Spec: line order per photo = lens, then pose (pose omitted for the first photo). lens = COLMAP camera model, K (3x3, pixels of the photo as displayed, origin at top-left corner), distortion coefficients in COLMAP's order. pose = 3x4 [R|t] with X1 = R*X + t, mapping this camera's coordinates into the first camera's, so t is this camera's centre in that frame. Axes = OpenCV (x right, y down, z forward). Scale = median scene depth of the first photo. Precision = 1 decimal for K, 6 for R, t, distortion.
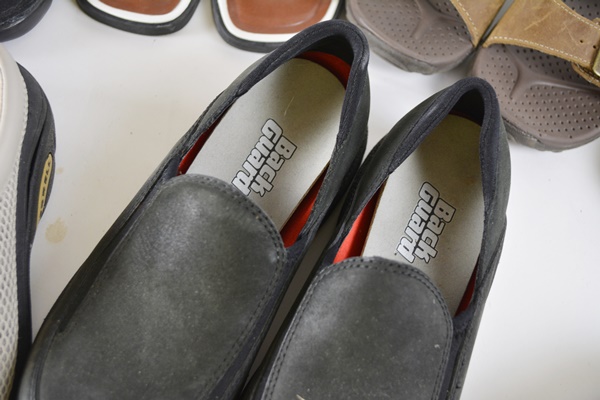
lens RADIAL K [[648.5, 0, 300.0], [0, 648.5, 200.0], [0, 0, 1]] dist [-0.061541, 0.004307]
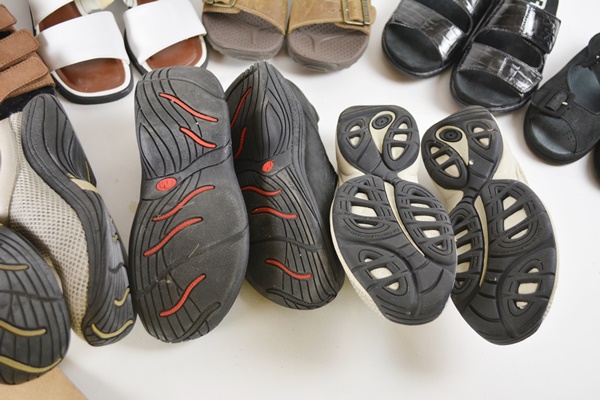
lens RADIAL K [[648.5, 0, 300.0], [0, 648.5, 200.0], [0, 0, 1]] dist [-0.061541, 0.004307]
pose [[0.862881, -0.433832, 0.259279, -0.384264], [0.454219, 0.890633, -0.021414, 0.247573], [-0.221632, 0.136247, 0.965565, -0.750372]]
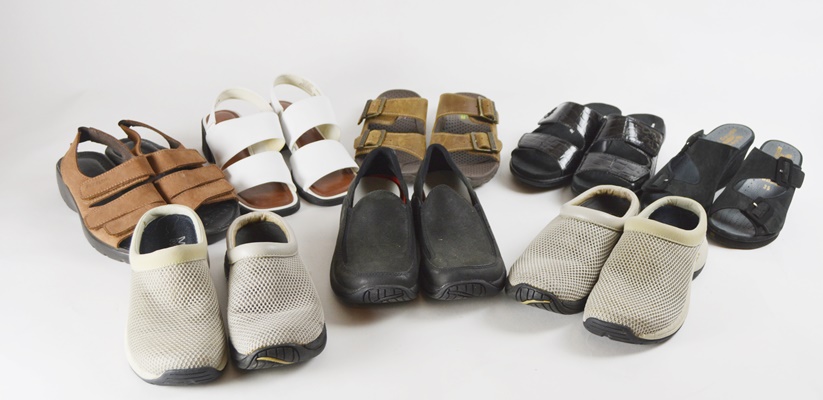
lens RADIAL K [[968.5, 0, 443.1], [0, 968.5, 199.5], [0, 0, 1]] dist [-0.106200, -0.010532]
pose [[0.839541, -0.354097, 0.412052, -1.089495], [0.523787, 0.728948, -0.440775, 1.349615], [-0.144287, 0.585876, 0.797453, -1.580133]]
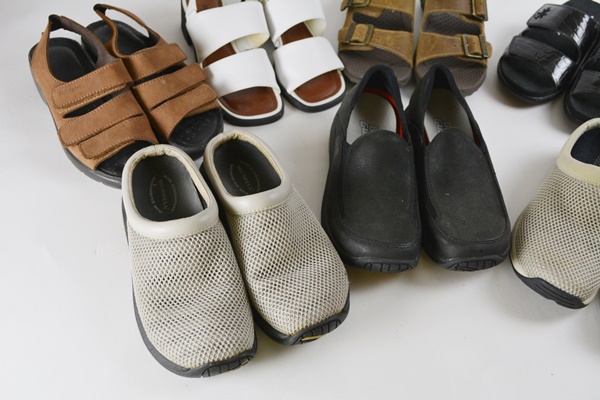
lens RADIAL K [[648.5, 0, 300.0], [0, 648.5, 200.0], [0, 0, 1]] dist [-0.061541, 0.004307]
pose [[0.882054, -0.408299, 0.235100, -0.735346], [0.452189, 0.873761, -0.179069, 0.353521], [-0.132308, 0.264259, 0.955333, -0.859986]]
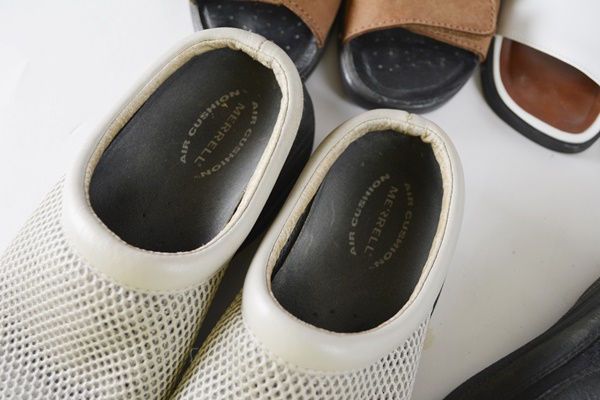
lens RADIAL K [[648.5, 0, 300.0], [0, 648.5, 200.0], [0, 0, 1]] dist [-0.061541, 0.004307]
pose [[0.930096, 0.317445, -0.184799, -0.382448], [-0.318957, 0.947507, 0.022297, -0.091643], [0.182177, 0.038205, 0.982523, 0.022393]]
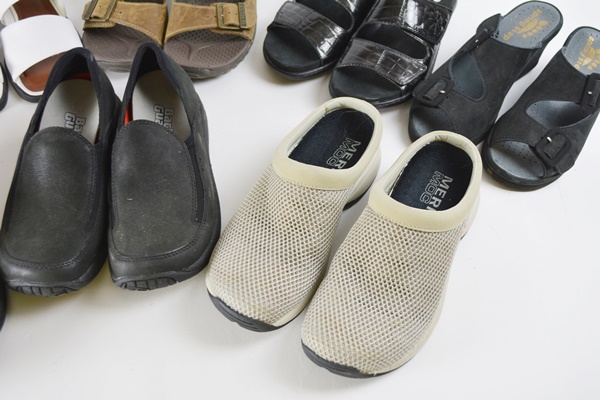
lens RADIAL K [[648.5, 0, 300.0], [0, 648.5, 200.0], [0, 0, 1]] dist [-0.061541, 0.004307]
pose [[0.862761, -0.456111, 0.218186, 0.013891], [0.488084, 0.863953, -0.123935, 0.575991], [-0.131974, 0.213419, 0.968006, -0.748639]]
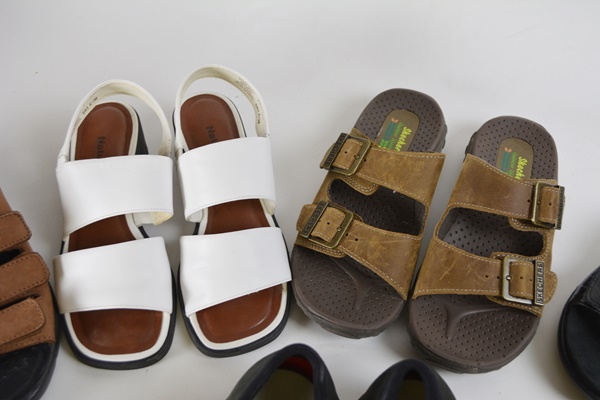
lens RADIAL K [[648.5, 0, 300.0], [0, 648.5, 200.0], [0, 0, 1]] dist [-0.061541, 0.004307]
pose [[0.962360, -0.261624, 0.073595, 0.041291], [0.271699, 0.932670, -0.237289, -0.186073], [-0.006559, 0.248353, 0.968647, -0.232916]]
